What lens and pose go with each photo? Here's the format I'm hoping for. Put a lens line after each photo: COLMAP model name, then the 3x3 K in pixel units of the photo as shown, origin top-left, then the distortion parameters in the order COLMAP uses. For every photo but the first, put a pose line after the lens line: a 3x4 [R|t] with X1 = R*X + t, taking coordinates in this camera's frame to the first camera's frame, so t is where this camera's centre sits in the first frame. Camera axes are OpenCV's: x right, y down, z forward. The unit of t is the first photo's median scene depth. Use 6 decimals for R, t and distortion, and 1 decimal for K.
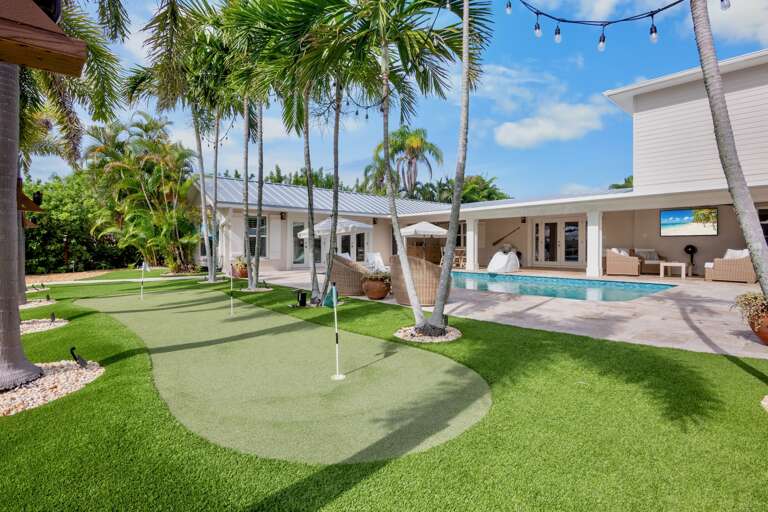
lens RADIAL K [[377.5, 0, 386.7], [0, 377.5, 255.4], [0, 0, 1]] dist [-0.024673, 0.000374]
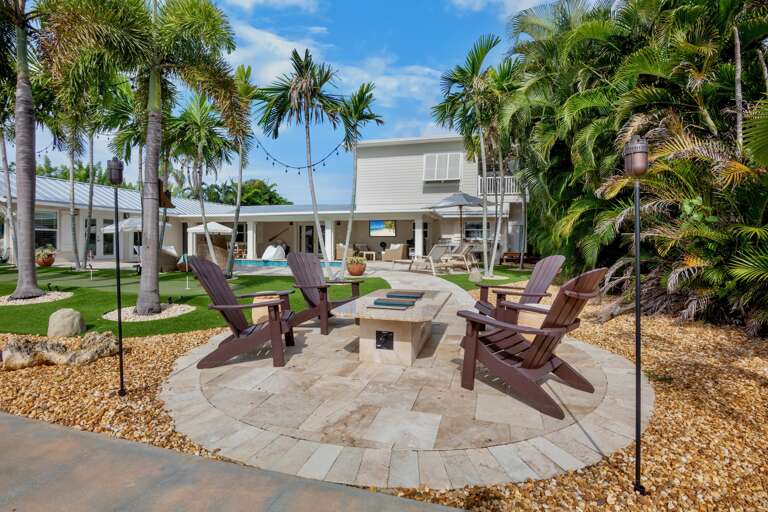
lens RADIAL K [[377.5, 0, 387.7], [0, 377.5, 252.1], [0, 0, 1]] dist [-0.024673, 0.000374]
pose [[0.851444, -0.002540, 0.524440, -0.057669], [0.004615, 0.999986, -0.002649, 0.017274], [-0.524426, 0.004676, 0.851443, -0.357292]]
